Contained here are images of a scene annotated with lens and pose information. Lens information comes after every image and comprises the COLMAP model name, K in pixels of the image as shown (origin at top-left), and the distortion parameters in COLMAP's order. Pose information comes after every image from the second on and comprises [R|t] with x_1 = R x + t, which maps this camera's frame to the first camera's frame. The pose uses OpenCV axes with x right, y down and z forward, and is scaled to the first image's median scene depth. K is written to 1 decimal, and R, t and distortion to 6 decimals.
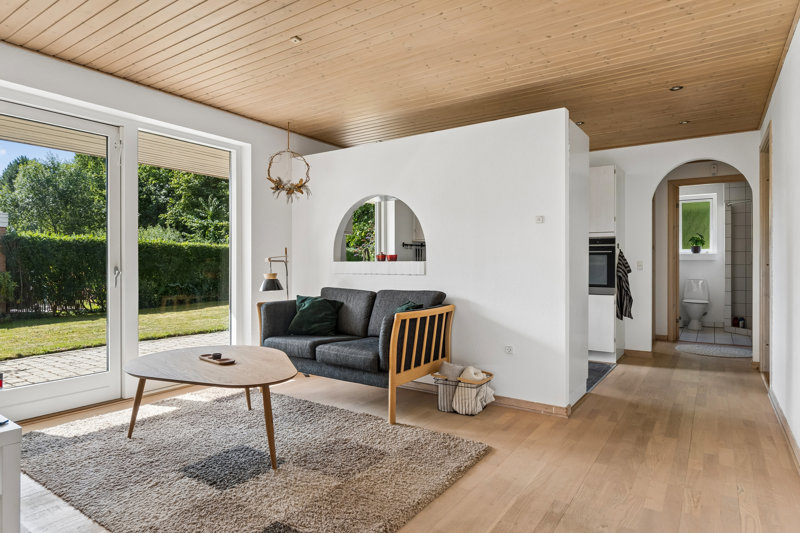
lens RADIAL K [[465.3, 0, 400.0], [0, 465.3, 266.5], [0, 0, 1]] dist [0.002085, 0.000428]
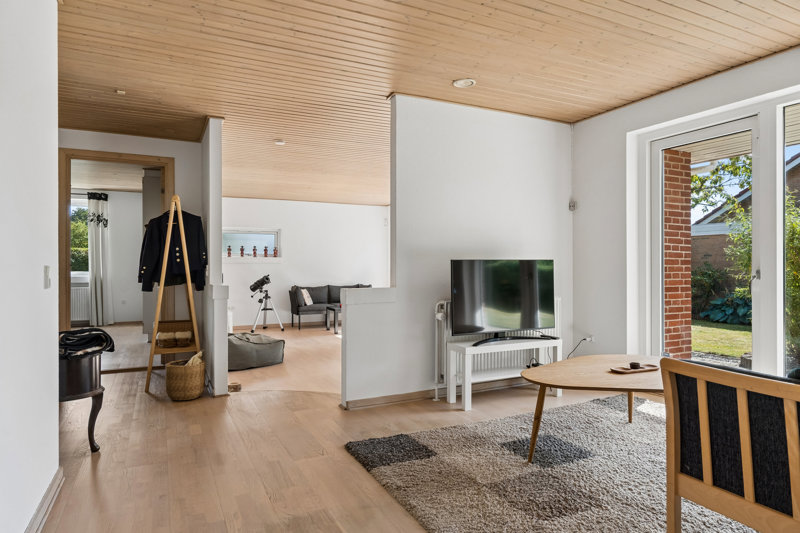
lens RADIAL K [[494.1, 0, 400.0], [0, 494.1, 266.5], [0, 0, 1]] dist [-0.001223, -0.000164]
pose [[-0.500056, -0.000488, -0.865993, 0.792179], [-0.003611, 0.999992, 0.001521, -0.006791], [0.865986, 0.003888, -0.500054, 1.226108]]
